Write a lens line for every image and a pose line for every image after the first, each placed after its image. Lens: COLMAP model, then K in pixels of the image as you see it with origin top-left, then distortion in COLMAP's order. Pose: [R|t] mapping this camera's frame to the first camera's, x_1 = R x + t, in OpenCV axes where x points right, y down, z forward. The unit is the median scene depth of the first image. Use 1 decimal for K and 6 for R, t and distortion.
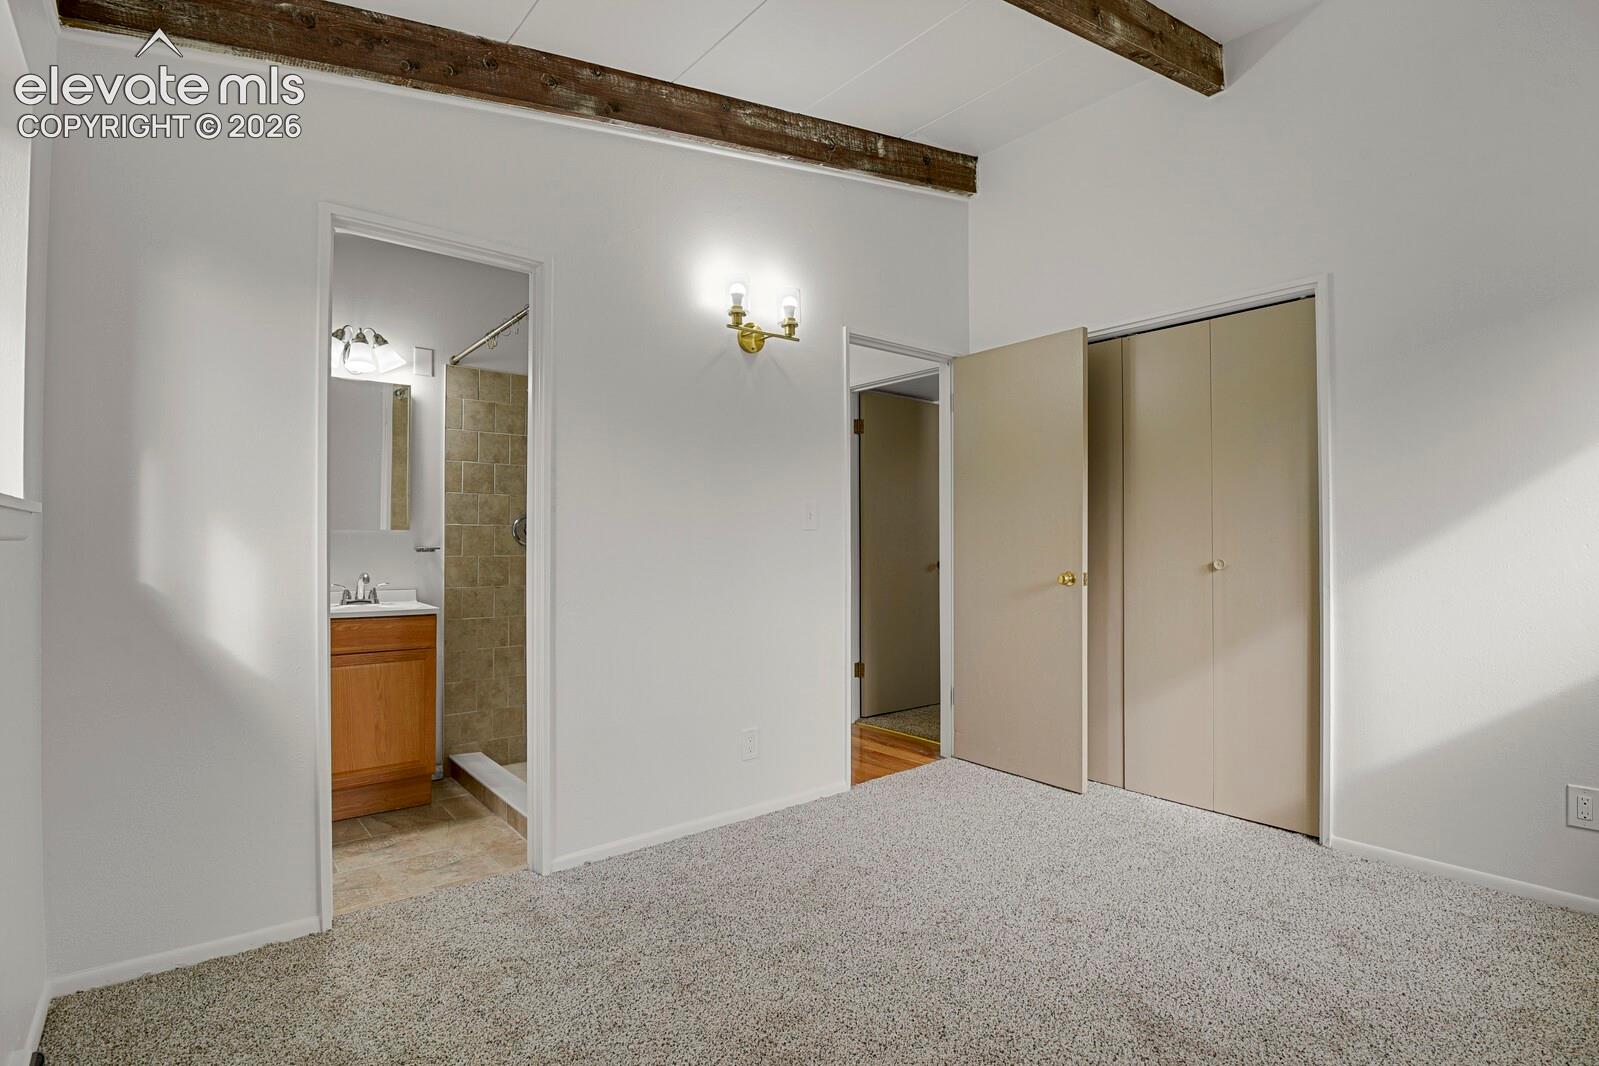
lens RADIAL K [[779.9, 0, 806.9], [0, 779.9, 533.9], [0, 0, 1]] dist [-0.024918, -0.002439]
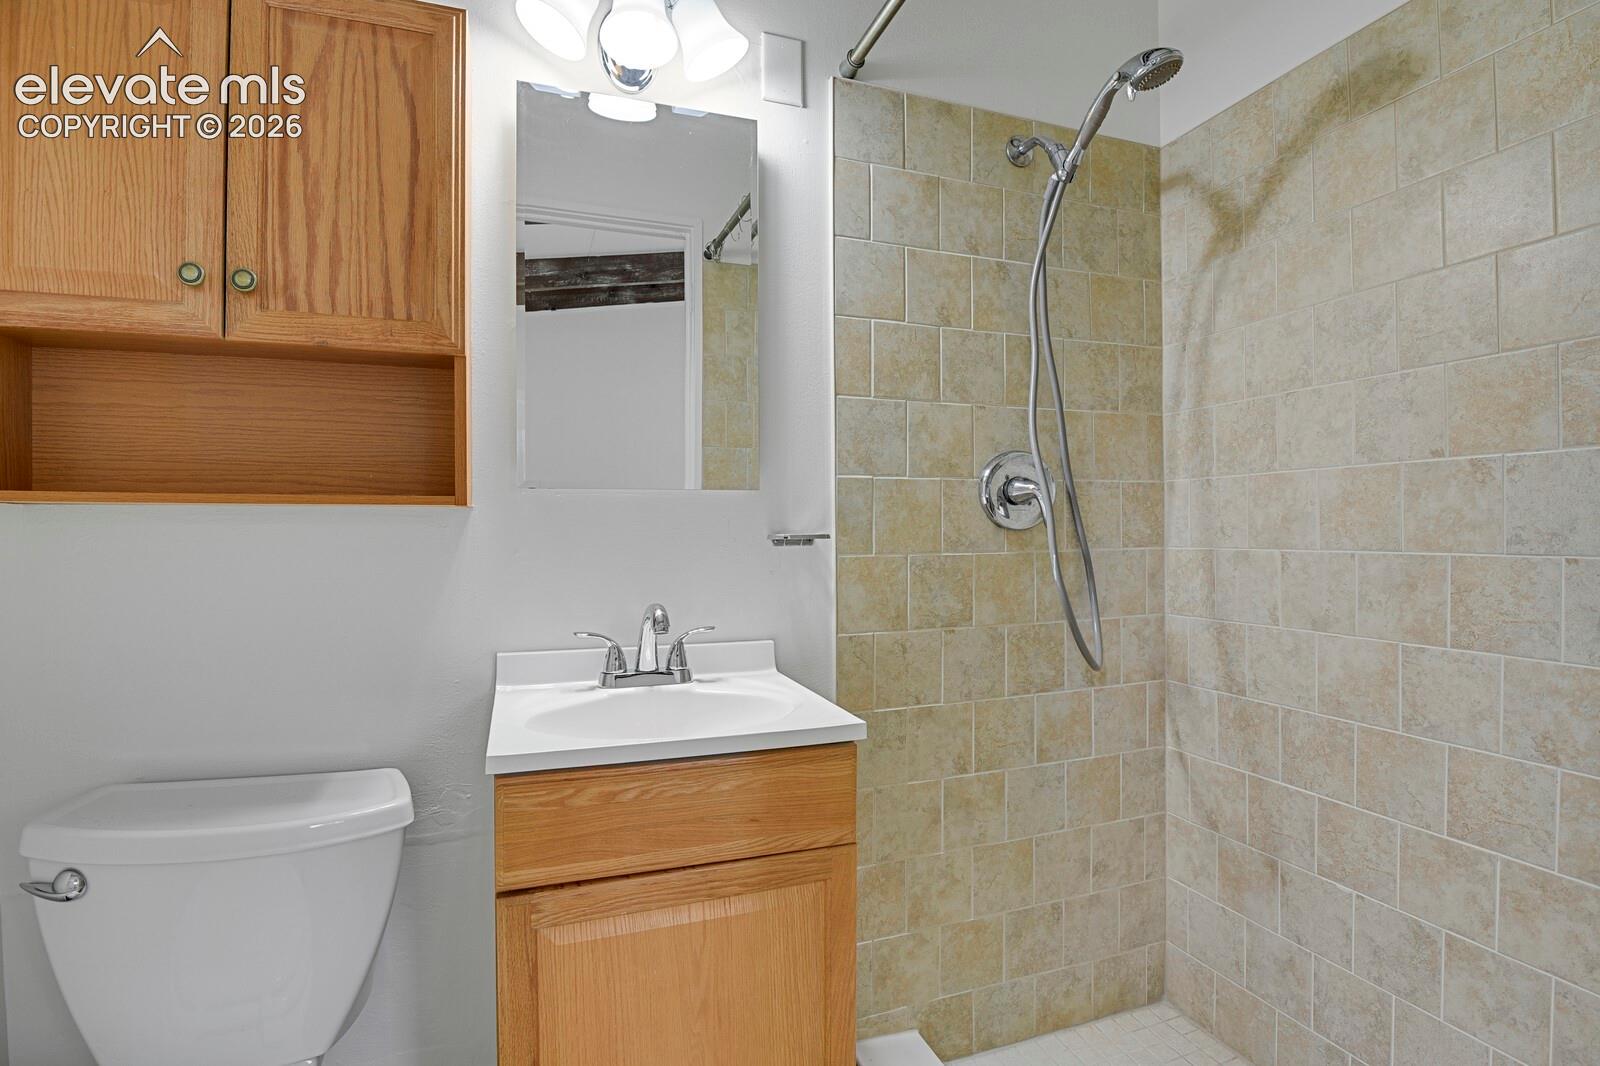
lens RADIAL K [[780.4, 0, 798.6], [0, 780.4, 529.8], [0, 0, 1]] dist [-0.024918, -0.002439]
pose [[0.939311, -0.004398, -0.343039, -0.342467], [0.010110, 0.999838, 0.014863, 0.008942], [0.342918, -0.017429, 0.939204, 0.607171]]
